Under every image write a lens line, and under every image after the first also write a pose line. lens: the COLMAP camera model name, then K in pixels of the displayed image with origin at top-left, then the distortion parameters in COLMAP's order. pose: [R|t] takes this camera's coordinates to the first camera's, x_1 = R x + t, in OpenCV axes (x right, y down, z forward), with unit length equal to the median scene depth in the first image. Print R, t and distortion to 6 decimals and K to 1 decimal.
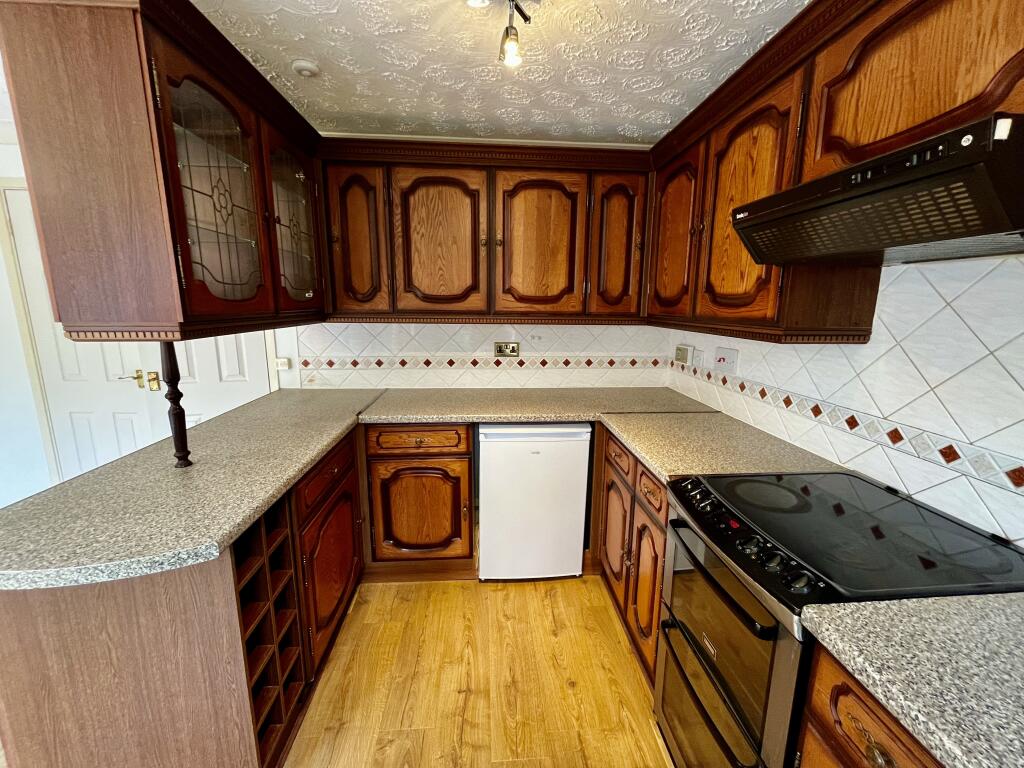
lens RADIAL K [[412.6, 0, 512.6], [0, 412.6, 380.7], [0, 0, 1]] dist [-0.002618, -0.000028]
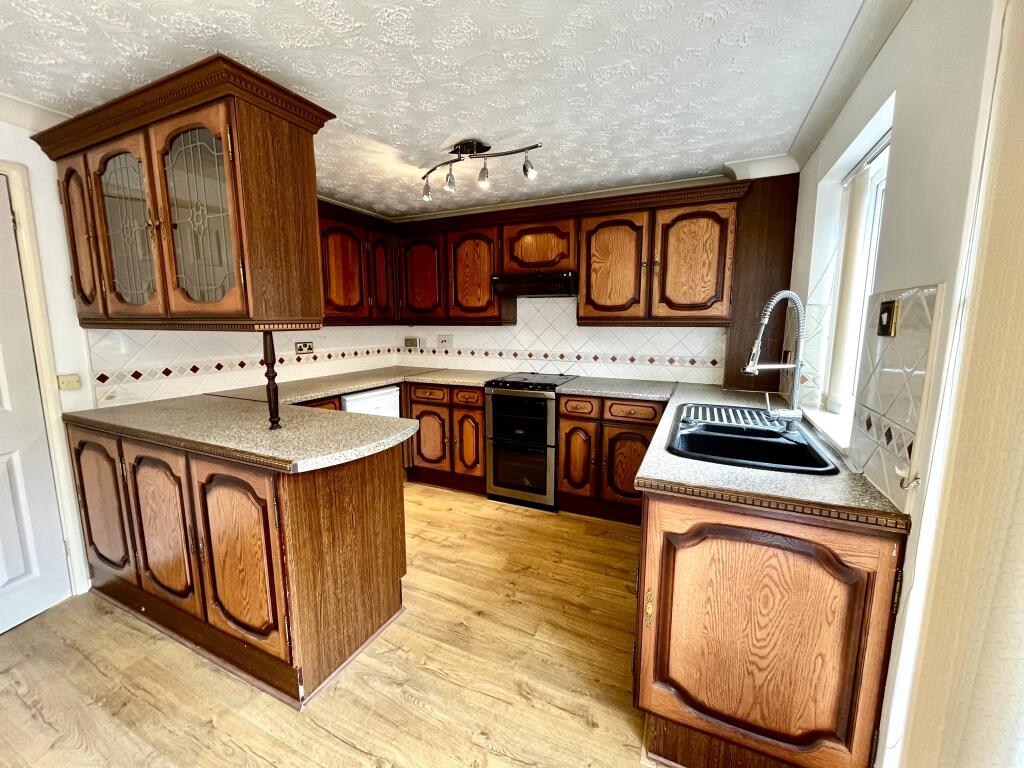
lens RADIAL K [[412.6, 0, 514.8], [0, 412.6, 380.4], [0, 0, 1]] dist [-0.002618, -0.000028]
pose [[0.483844, -0.134808, 0.864709, -1.306710], [0.166896, 0.984145, 0.060042, 0.087588], [-0.859093, 0.115265, 0.498671, -0.278950]]
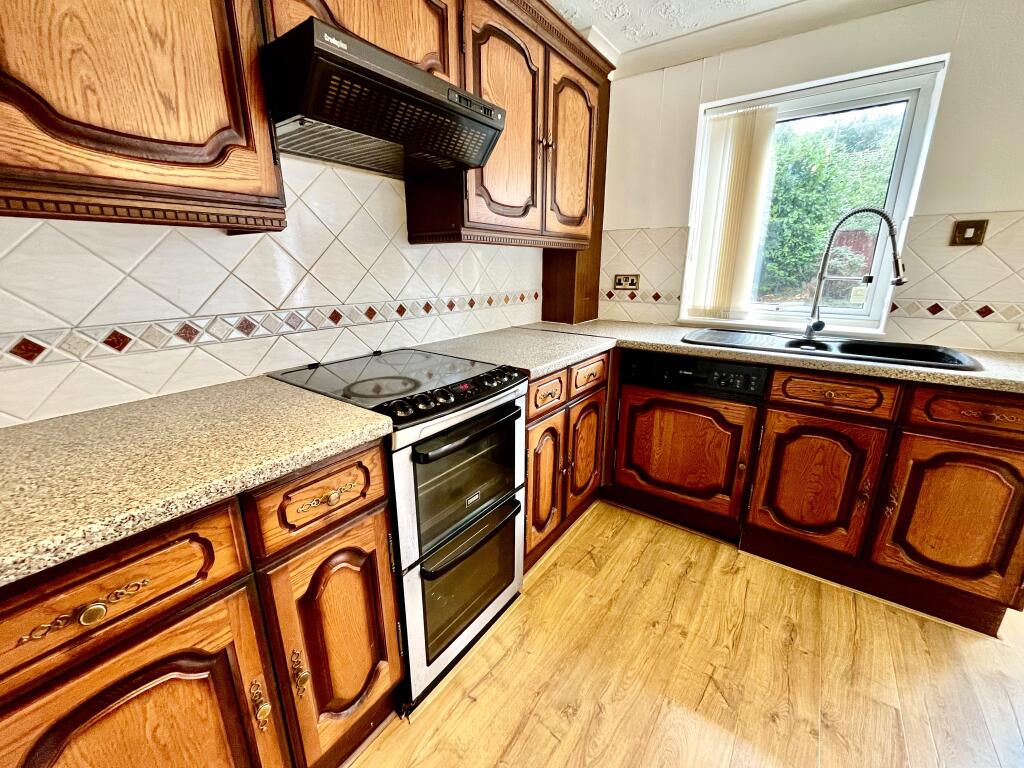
lens RADIAL K [[412.6, 0, 515.6], [0, 412.6, 379.8], [0, 0, 1]] dist [-0.002618, -0.000028]
pose [[-0.764554, -0.182282, 0.618247, -0.185115], [0.111725, 0.907181, 0.405635, -0.080631], [-0.634802, 0.379204, -0.673224, 1.083152]]
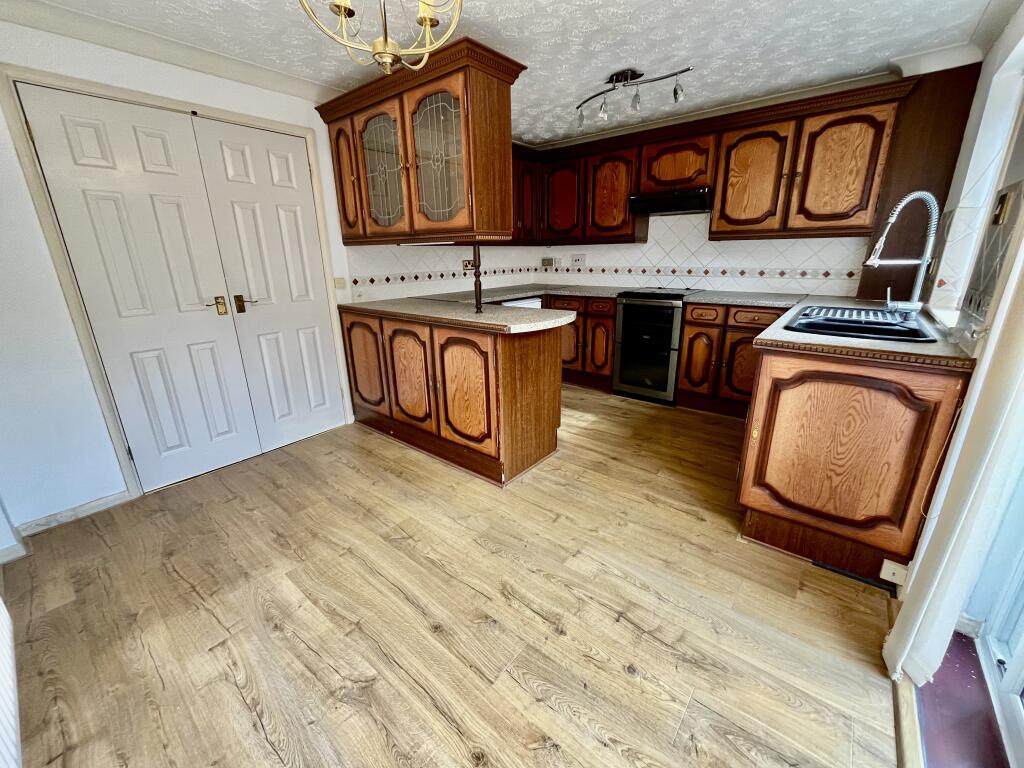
lens RADIAL K [[412.6, 0, 514.6], [0, 412.6, 380.4], [0, 0, 1]] dist [-0.002618, -0.000028]
pose [[0.687431, -0.234458, 0.687364, -1.738768], [0.157832, 0.972065, 0.173722, 0.172201], [-0.708892, -0.010934, 0.705232, -0.380711]]
